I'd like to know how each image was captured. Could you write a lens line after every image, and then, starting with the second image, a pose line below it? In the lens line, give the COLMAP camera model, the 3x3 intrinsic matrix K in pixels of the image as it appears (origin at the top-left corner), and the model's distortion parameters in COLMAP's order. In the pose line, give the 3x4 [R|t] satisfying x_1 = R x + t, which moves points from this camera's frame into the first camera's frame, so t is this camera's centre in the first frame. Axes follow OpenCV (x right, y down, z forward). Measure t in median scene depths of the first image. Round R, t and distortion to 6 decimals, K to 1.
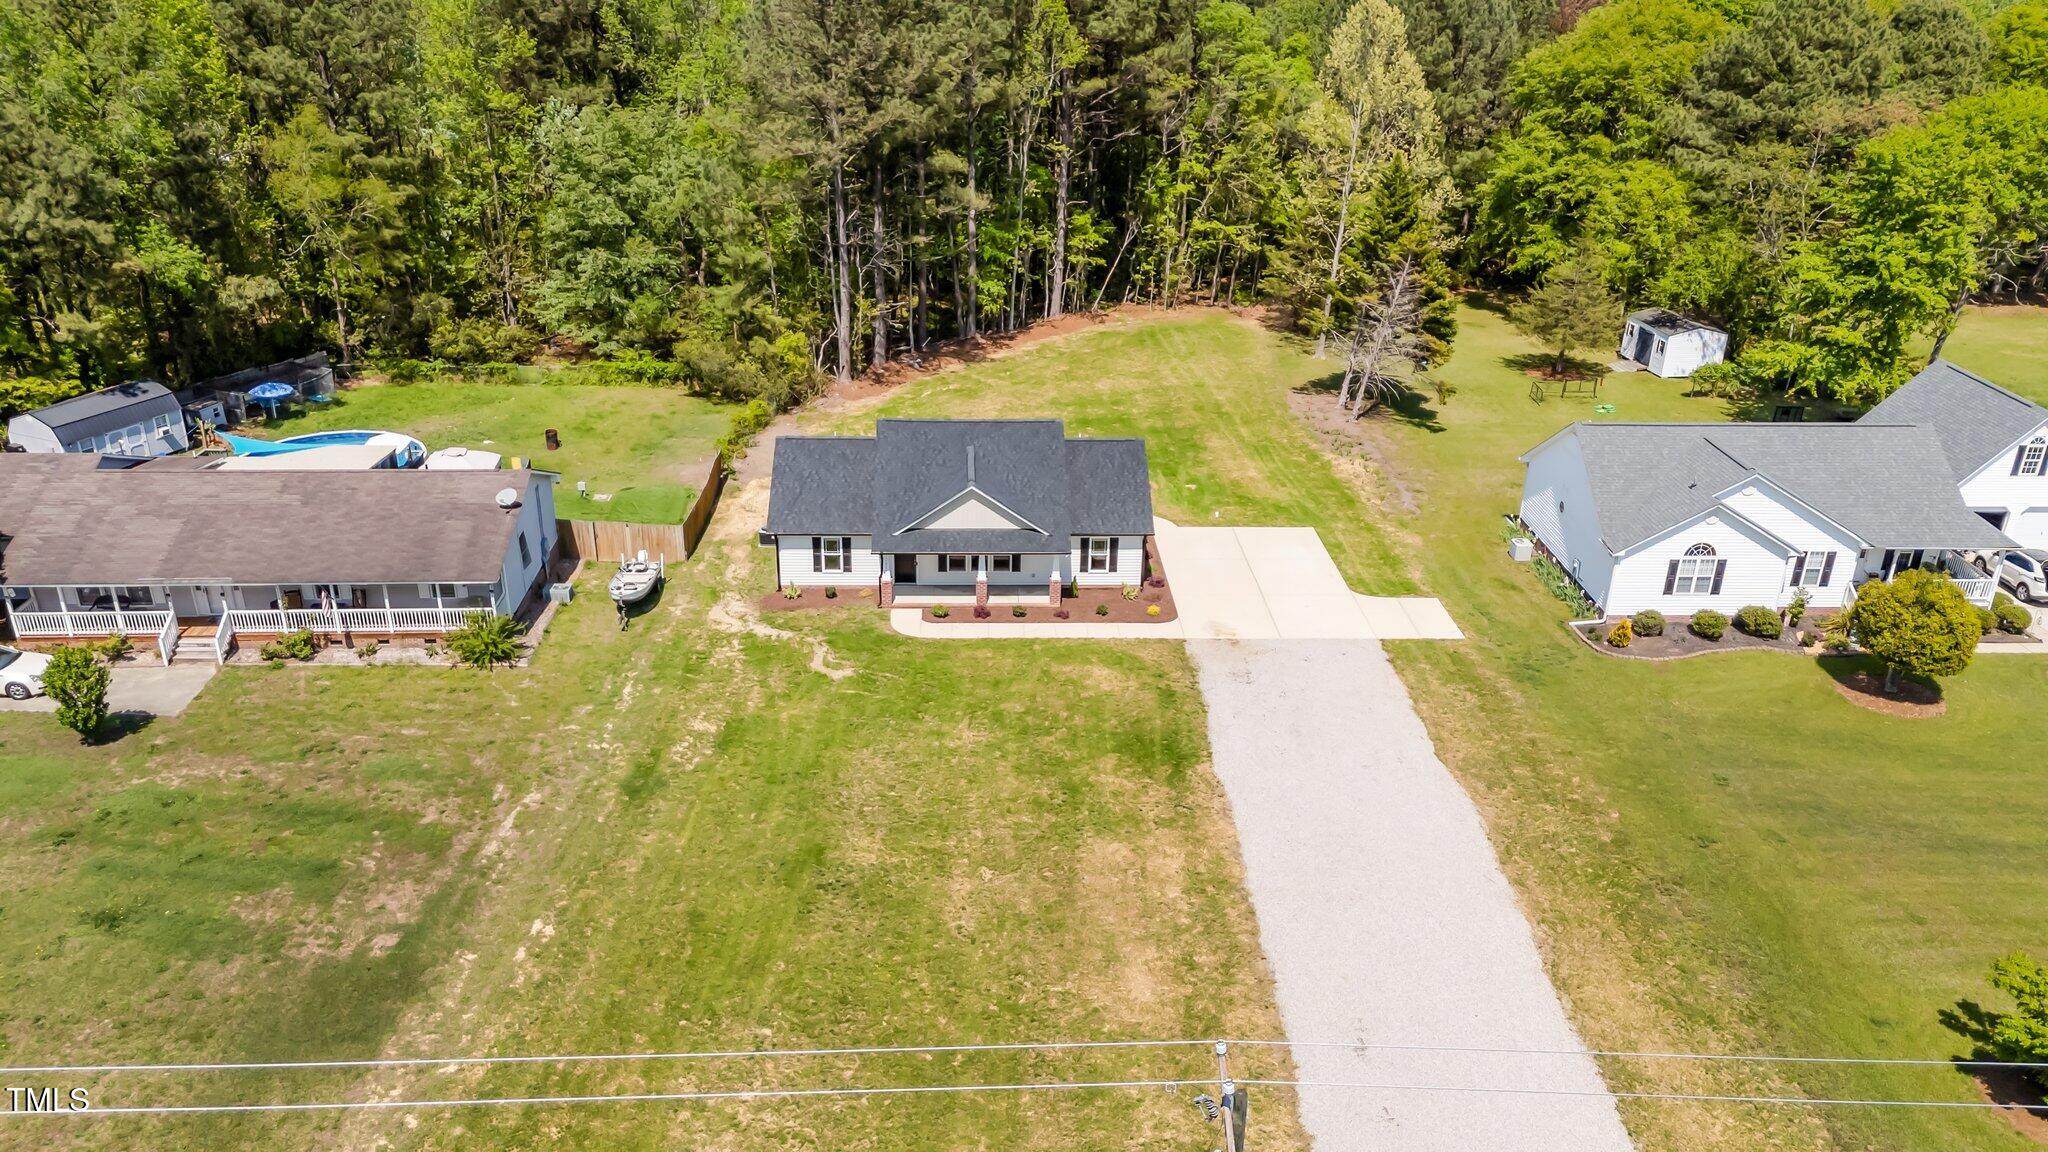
lens RADIAL K [[1527.1, 0, 1030.1], [0, 1527.1, 561.5], [0, 0, 1]] dist [0.050989, -0.019020]
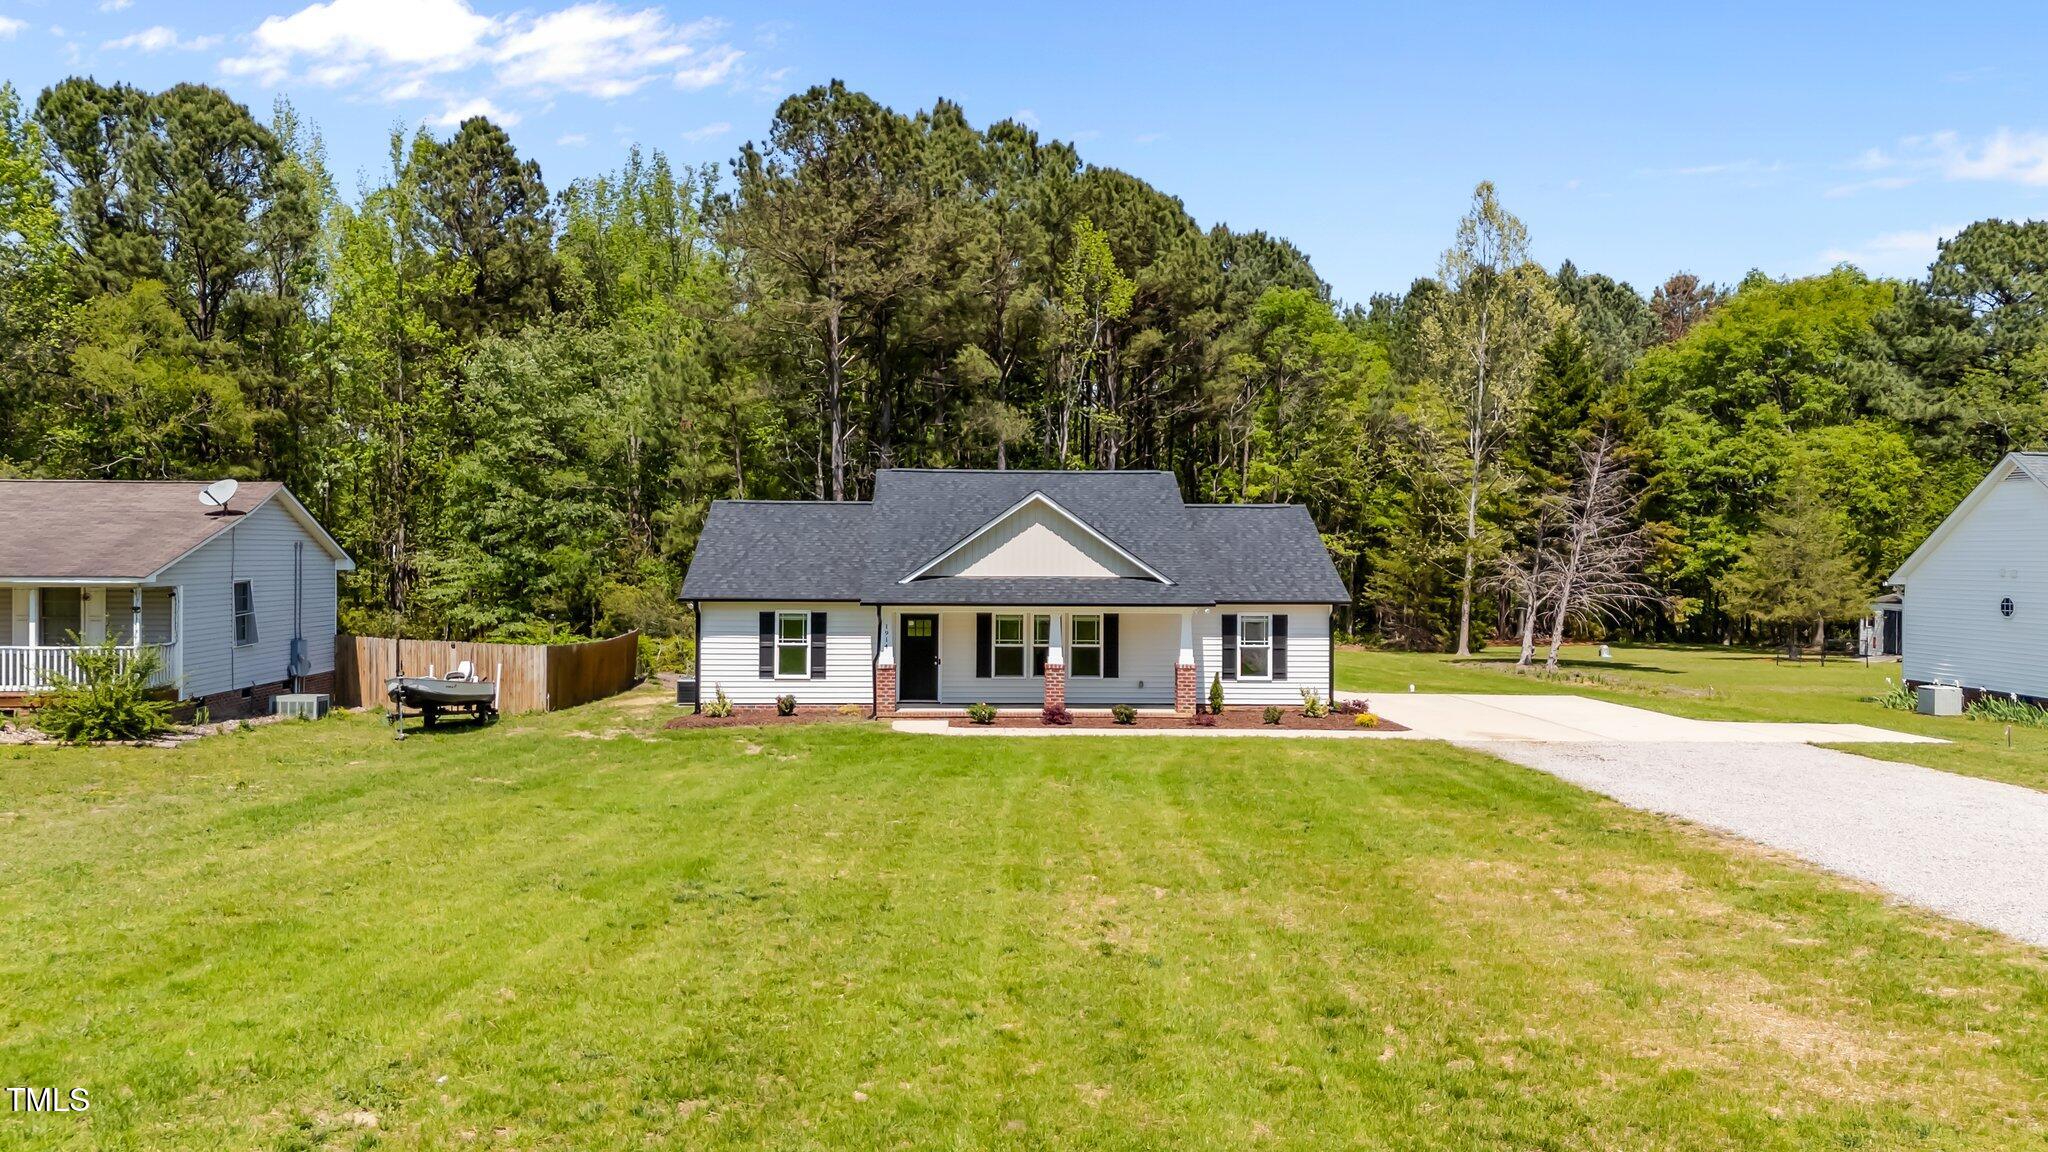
lens RADIAL K [[1527.1, 0, 1025.3], [0, 1527.1, 560.9], [0, 0, 1]] dist [0.050989, -0.019020]
pose [[0.999925, -0.012270, -0.000287, -0.041220], [0.011138, 0.917043, -0.398632, 0.197684], [0.005155, 0.398599, 0.917111, 0.458347]]
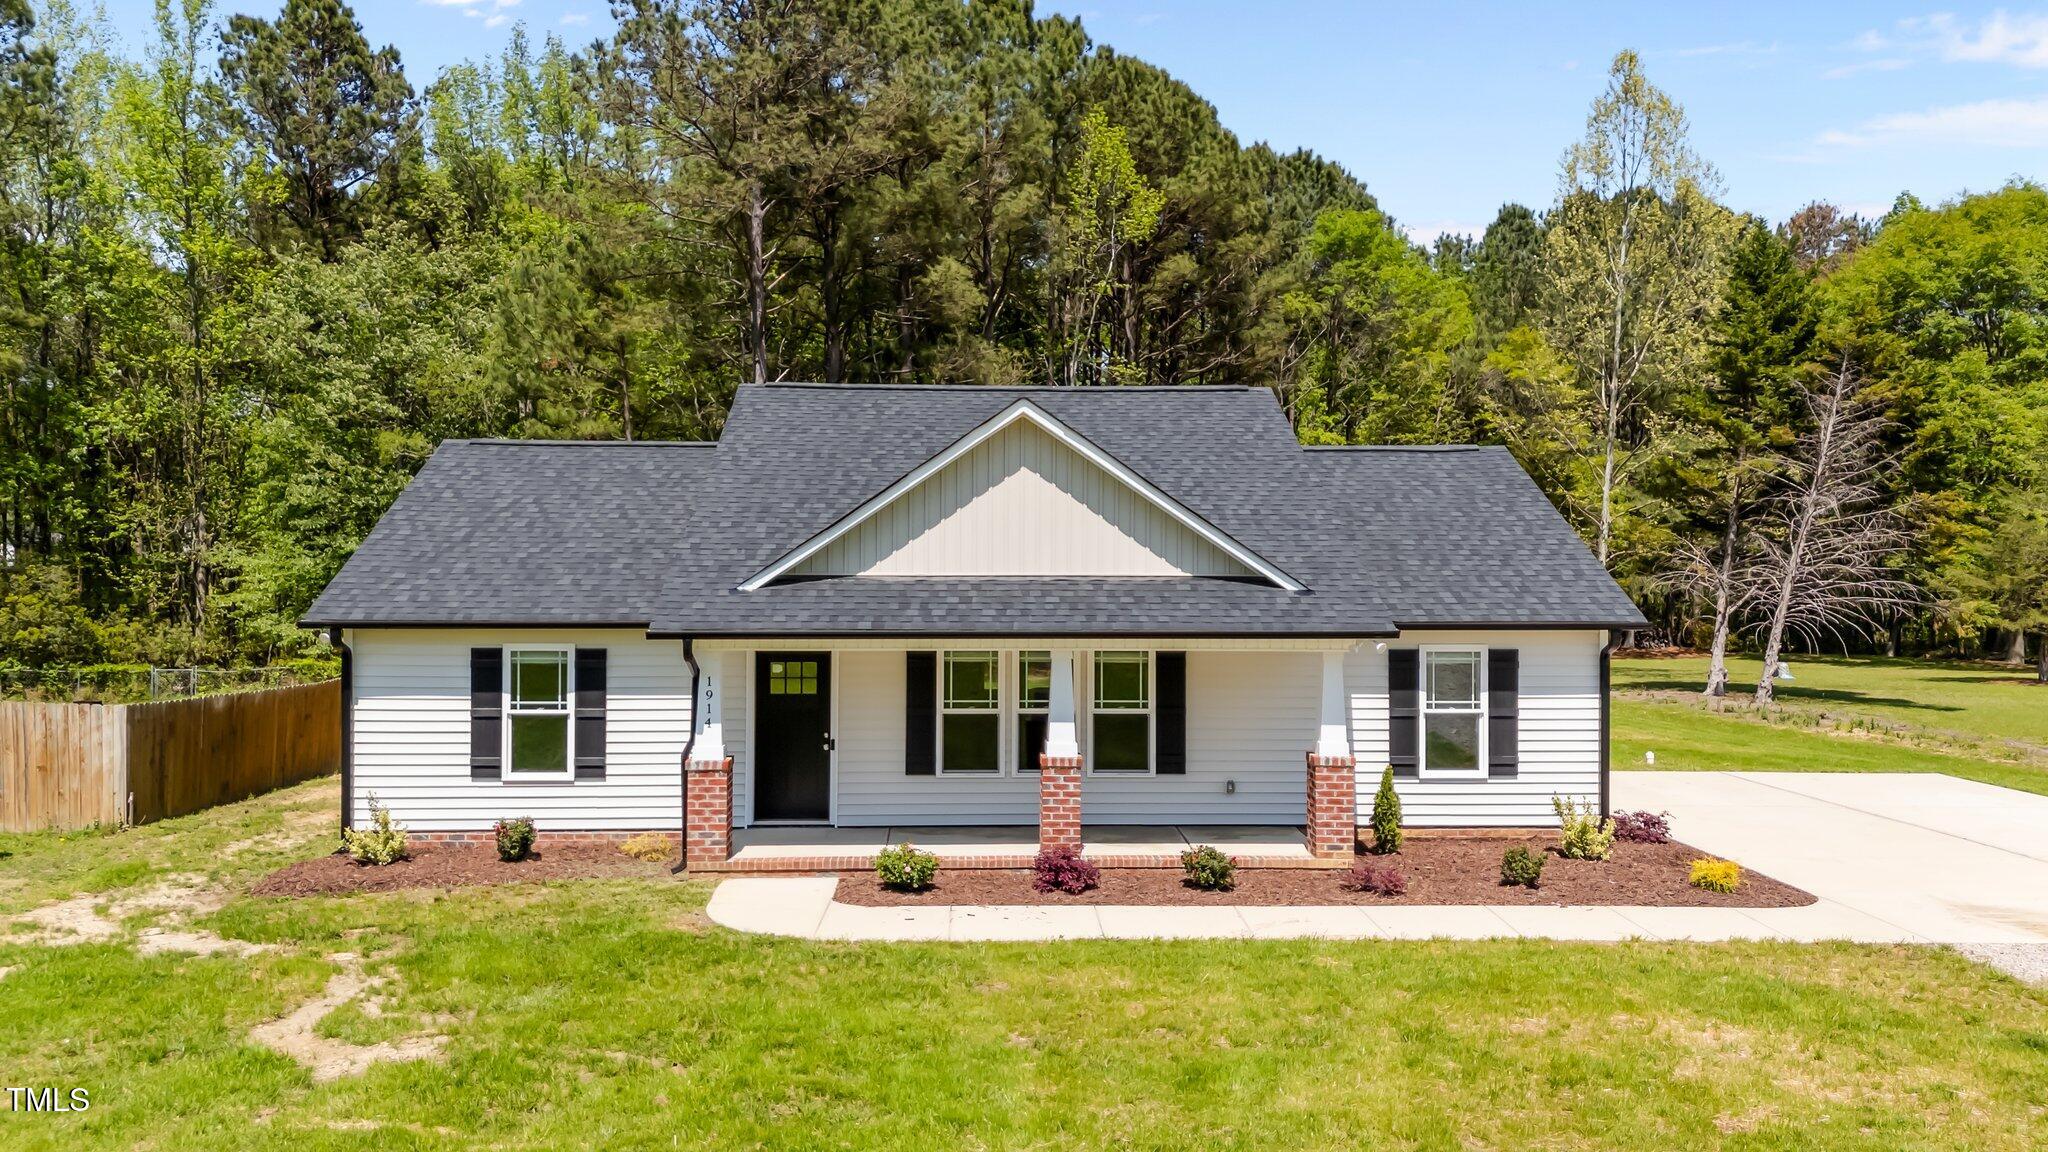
lens RADIAL K [[1527.1, 0, 1029.4], [0, 1527.1, 545.7], [0, 0, 1]] dist [0.050989, -0.019020]
pose [[0.999891, -0.014781, 0.000275, -0.036174], [0.013624, 0.914068, -0.405331, 0.085897], [0.005740, 0.405291, 0.914170, 0.721593]]
